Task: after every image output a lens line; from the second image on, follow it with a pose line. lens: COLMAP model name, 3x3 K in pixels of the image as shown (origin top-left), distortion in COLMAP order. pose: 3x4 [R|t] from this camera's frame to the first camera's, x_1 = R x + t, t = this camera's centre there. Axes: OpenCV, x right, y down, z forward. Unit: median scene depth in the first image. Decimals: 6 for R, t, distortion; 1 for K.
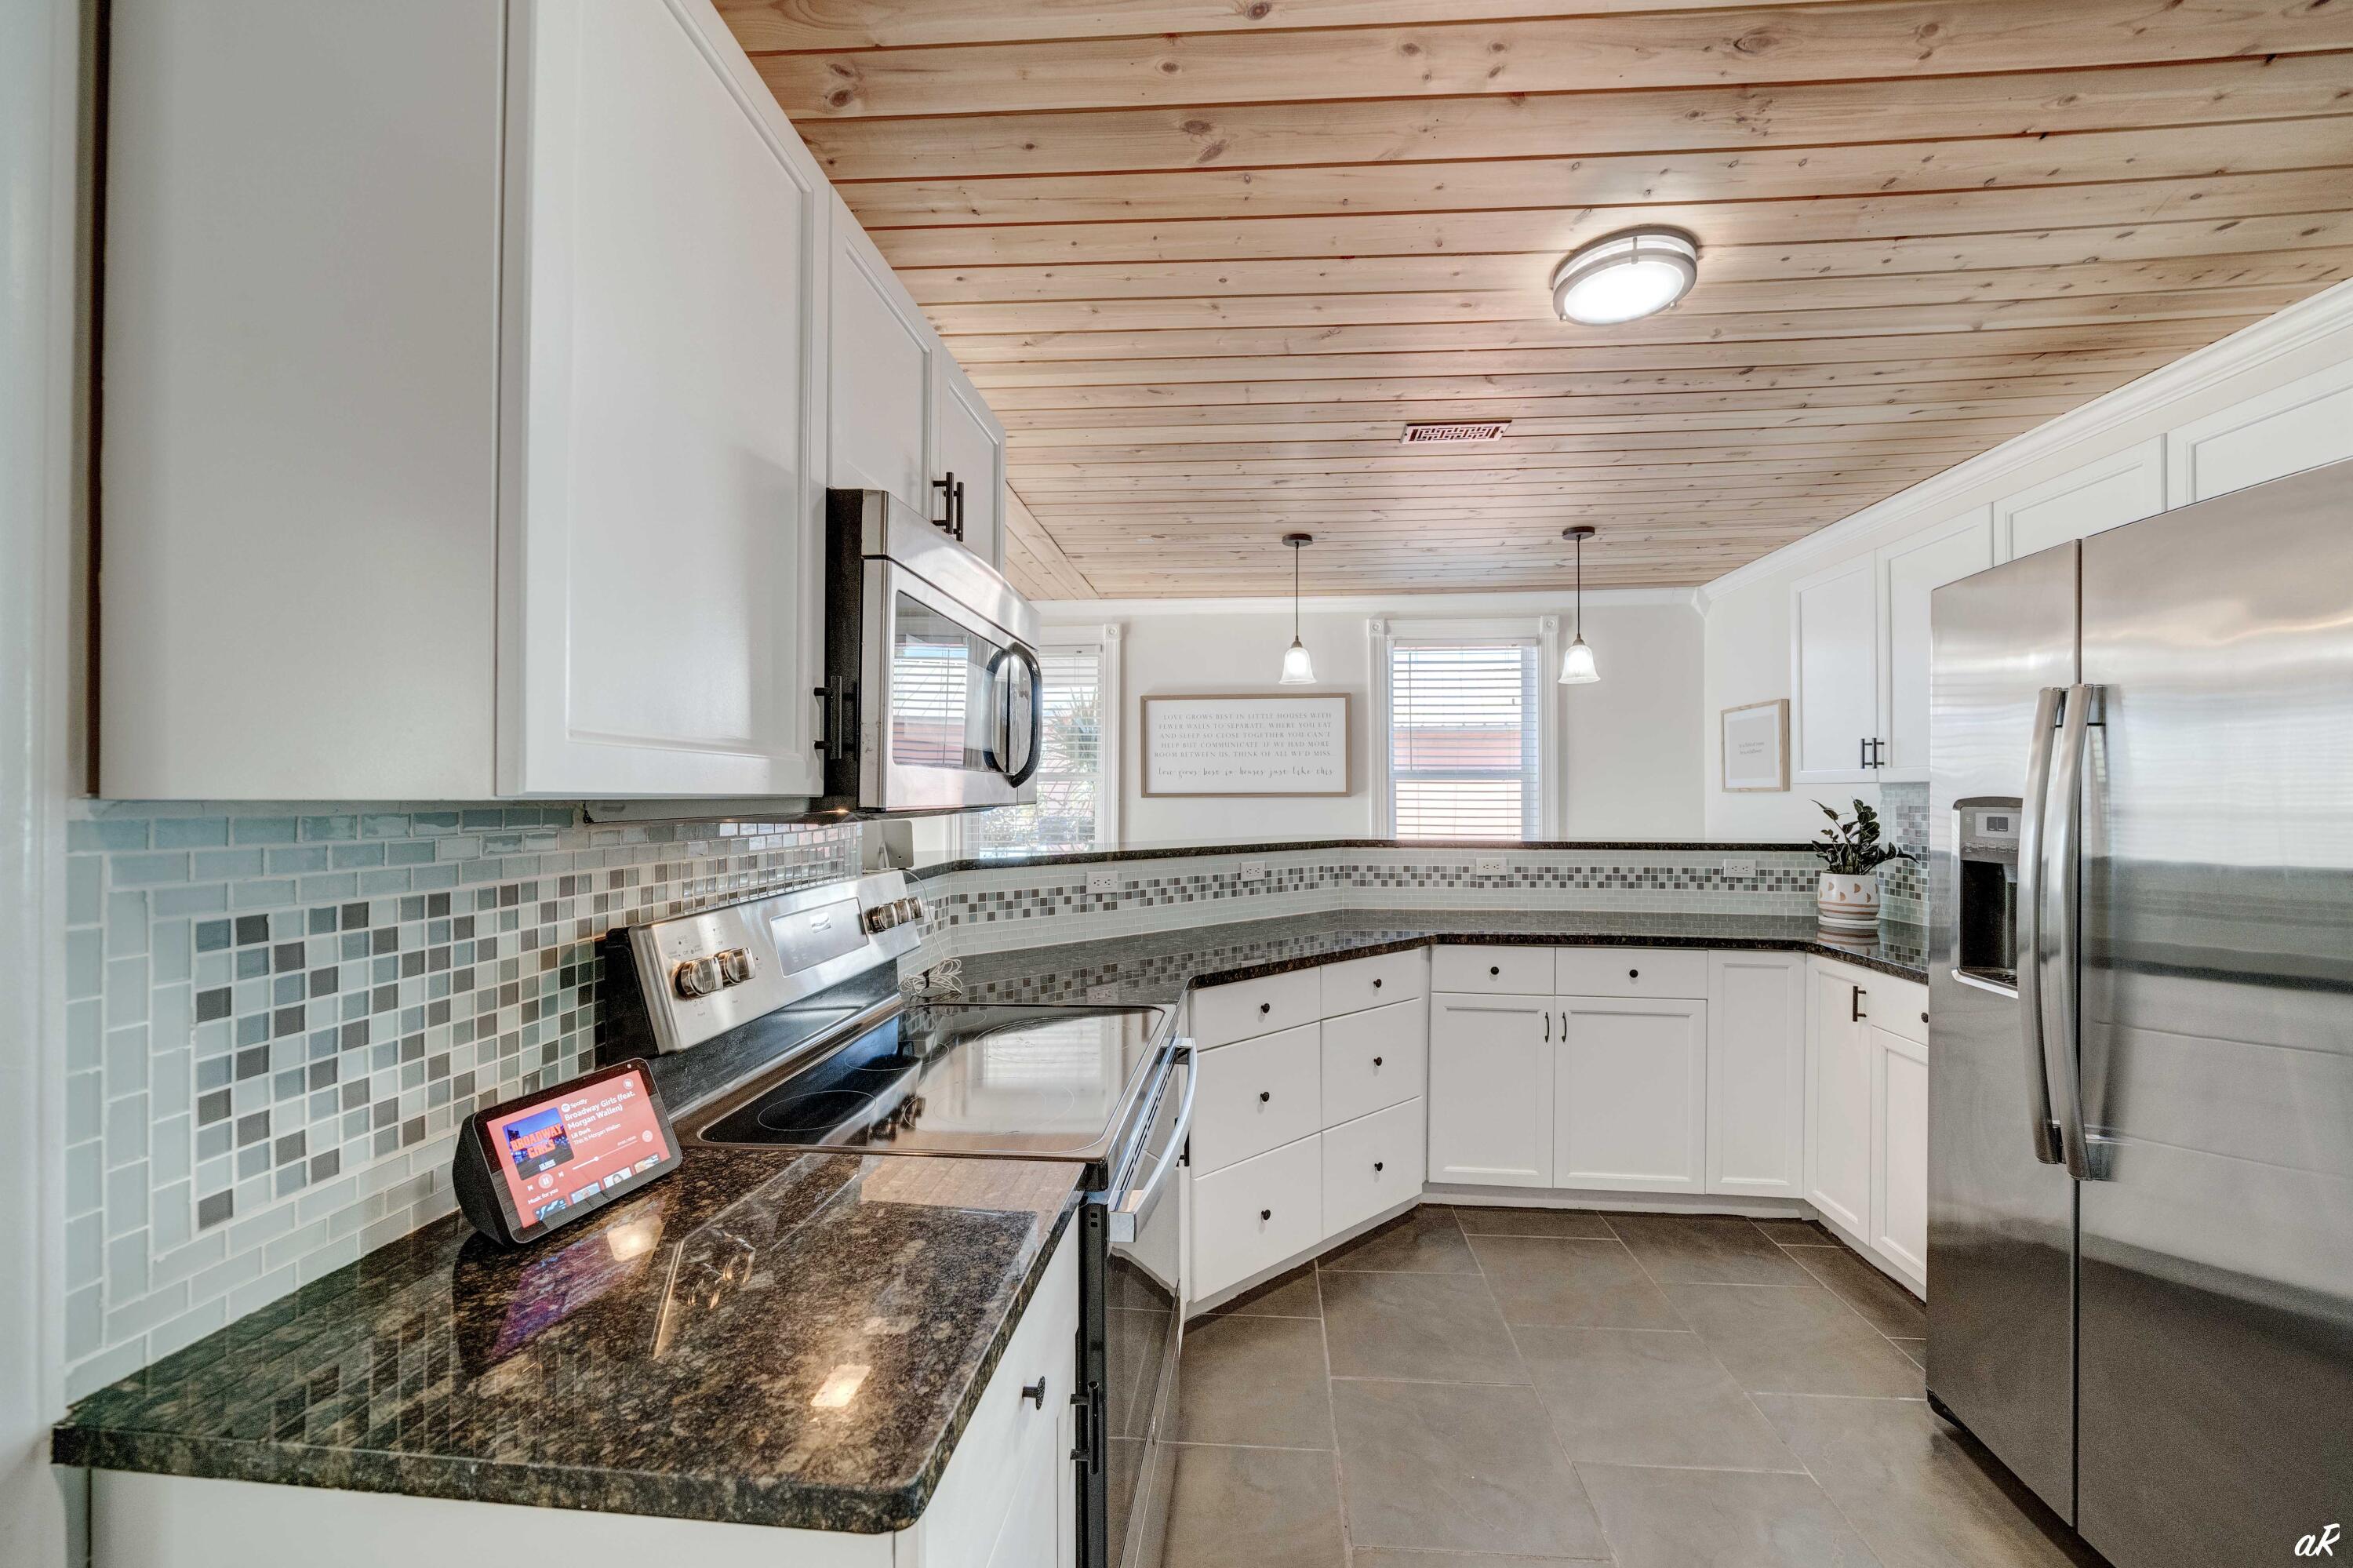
lens RADIAL K [[880.6, 0, 1205.8], [0, 880.6, 788.2], [0, 0, 1]] dist [-0.001177, -0.000211]
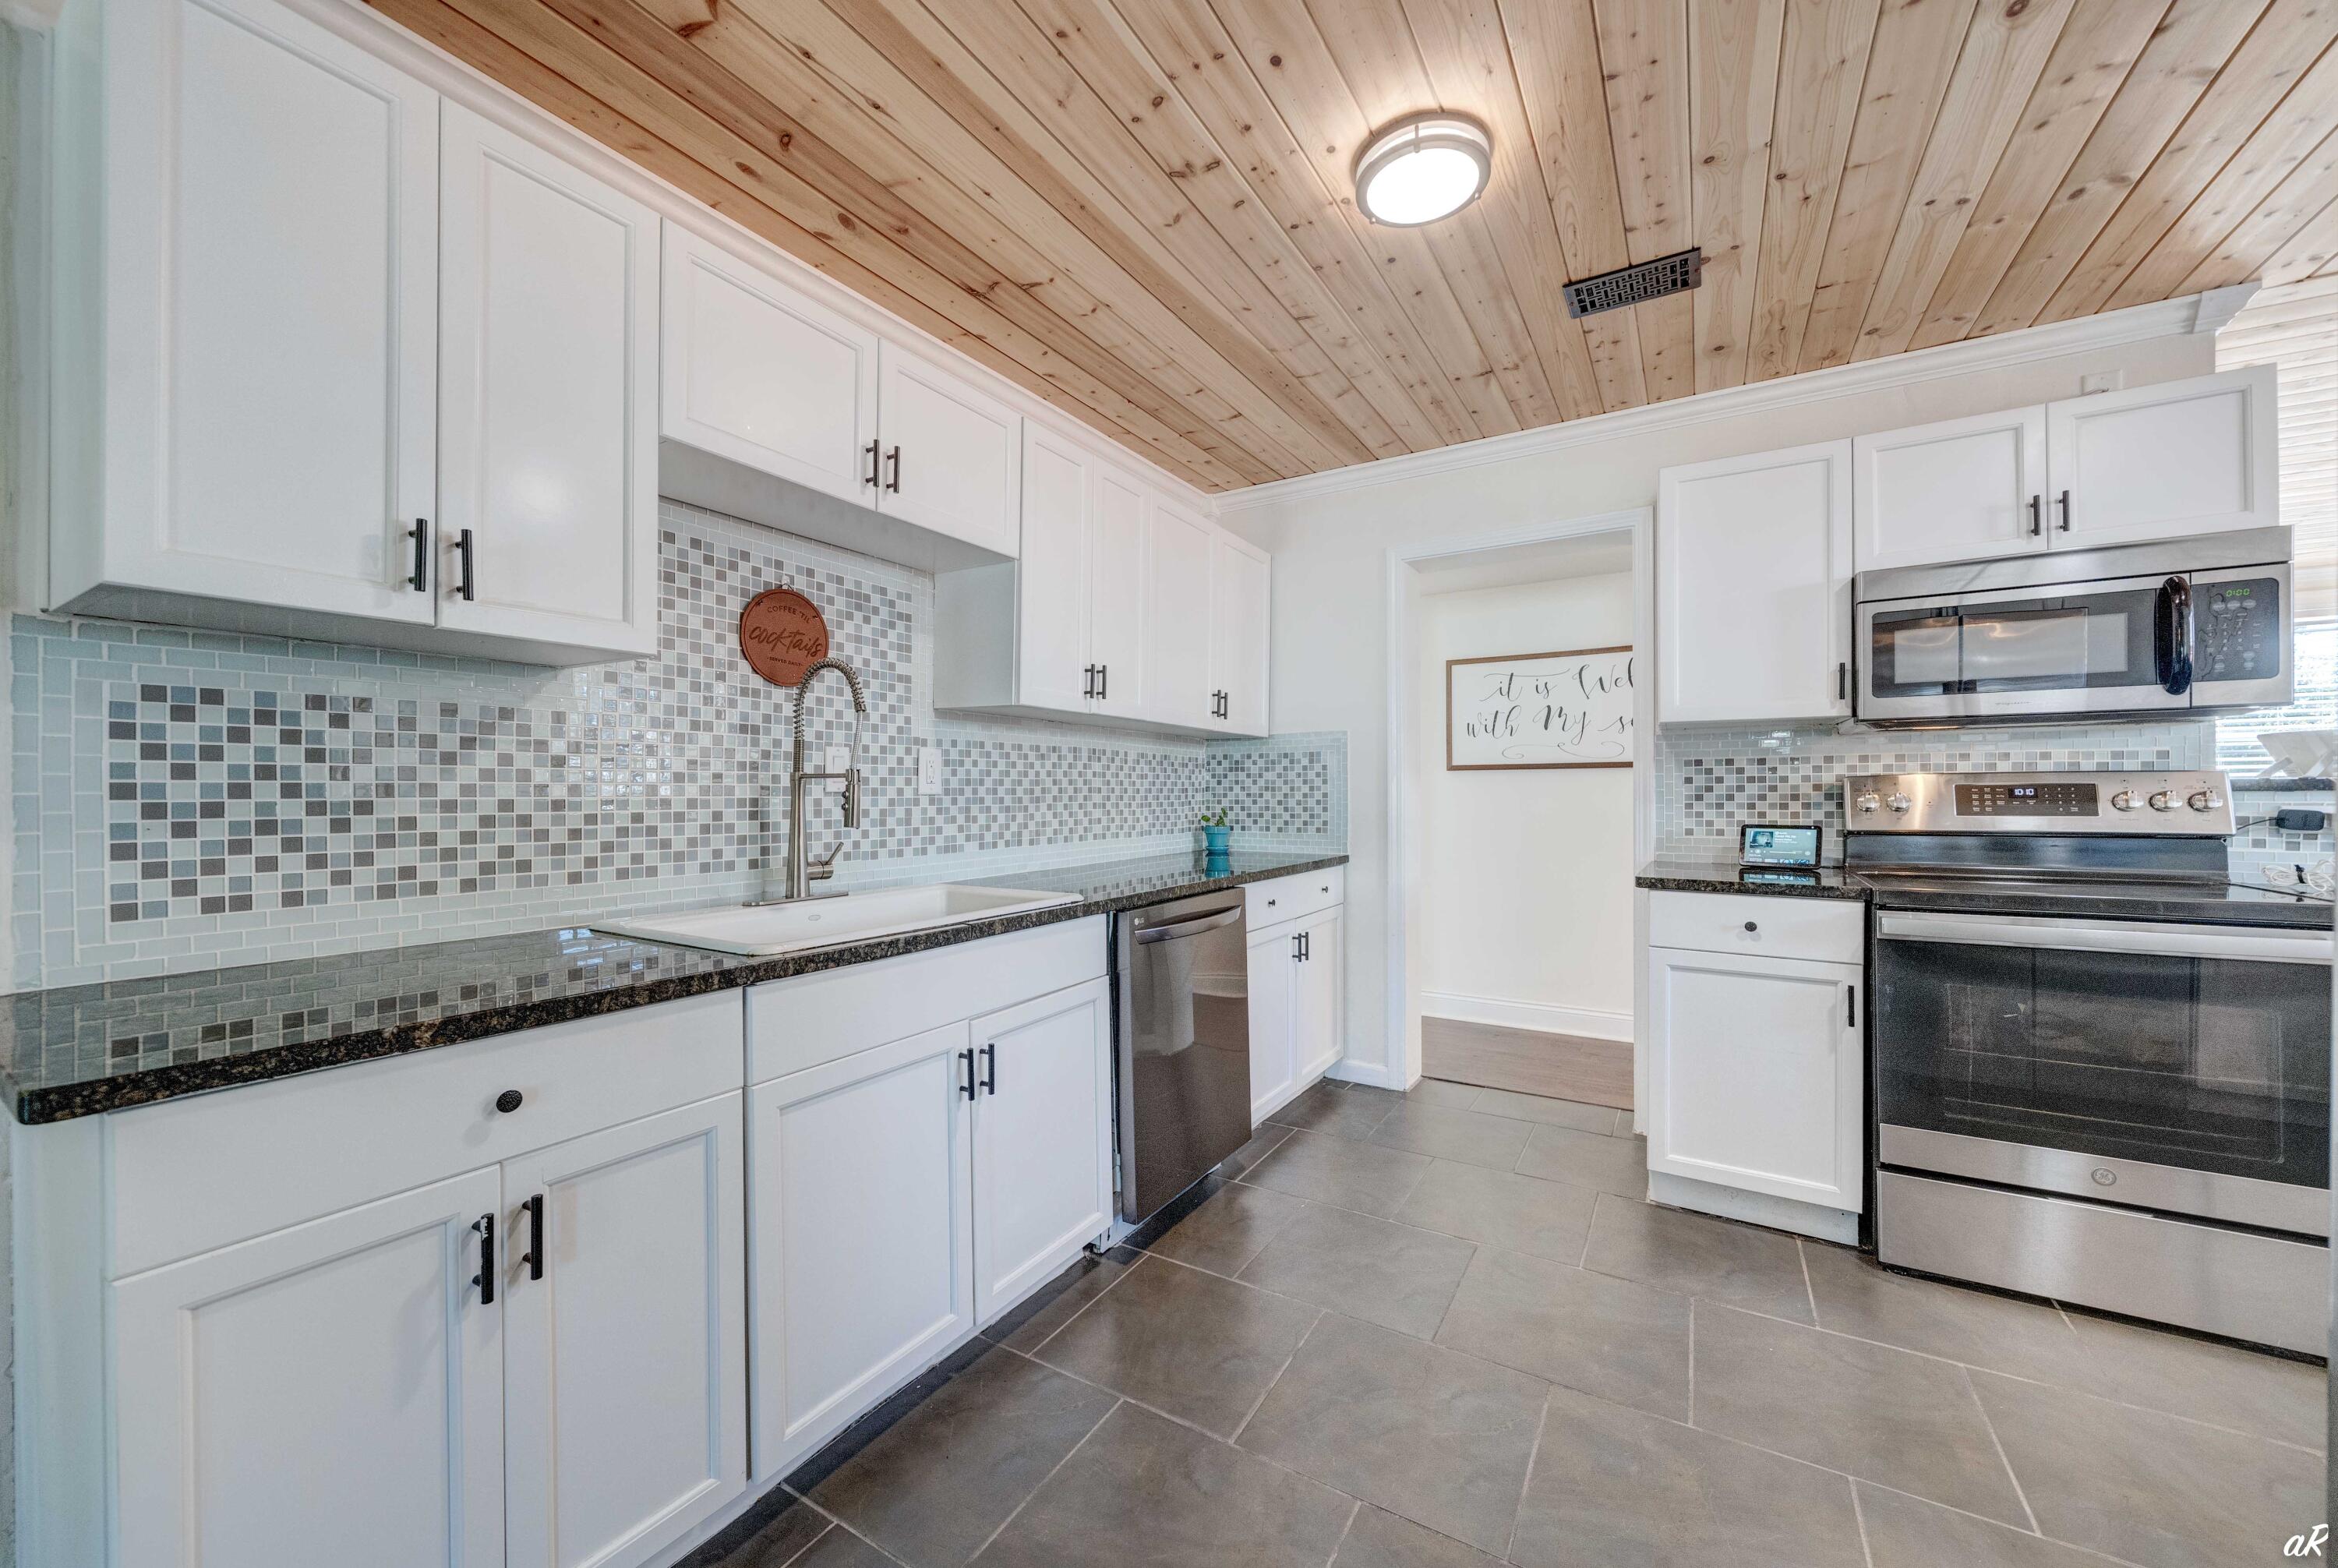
lens RADIAL K [[854.9, 0, 1159.2], [0, 854.9, 793.6], [0, 0, 1]] dist [-0.001759, -0.000236]
pose [[-0.481445, 0.004812, -0.876463, 1.049502], [0.010711, 0.999943, -0.000394, 0.086289], [0.876411, -0.009577, -0.481469, 0.233674]]
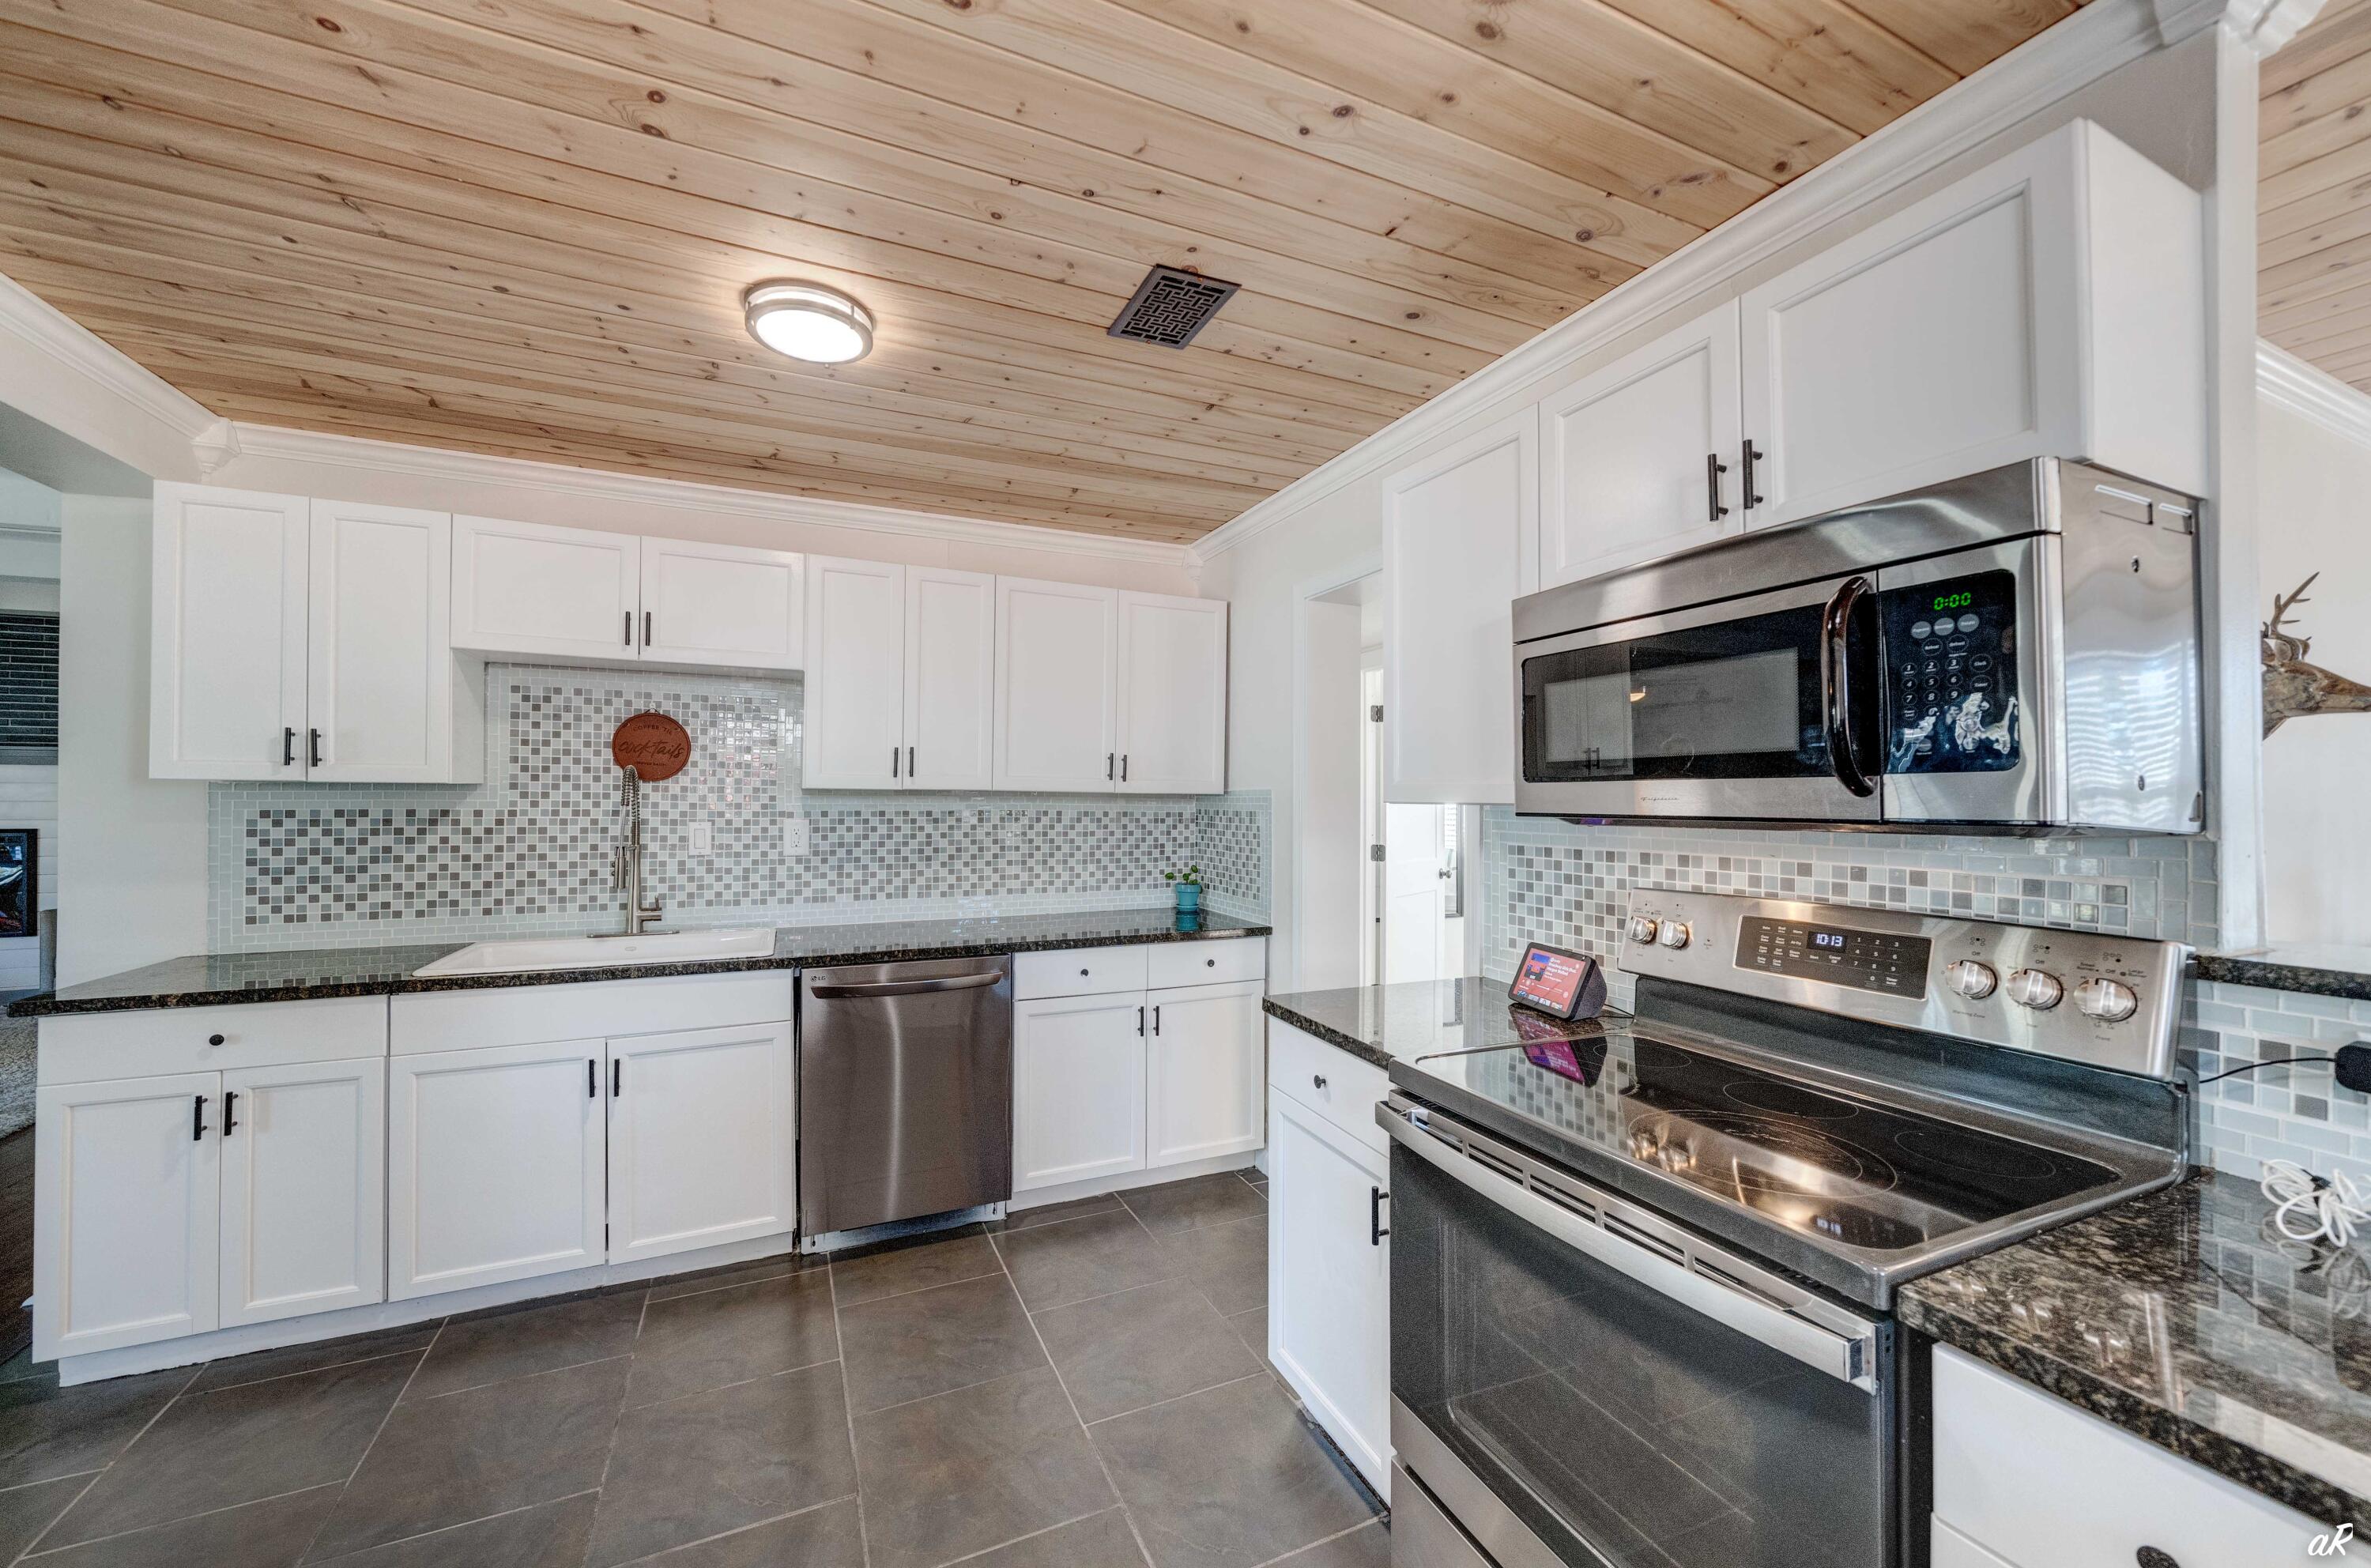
lens RADIAL K [[875.8, 0, 1168.9], [0, 875.8, 792.5], [0, 0, 1]] dist [-0.001762, -0.000274]
pose [[-0.888493, -0.006536, -0.458843, 0.379661], [-0.000443, 0.999910, -0.013384, 0.004620], [0.458889, -0.011688, -0.888417, 0.945316]]
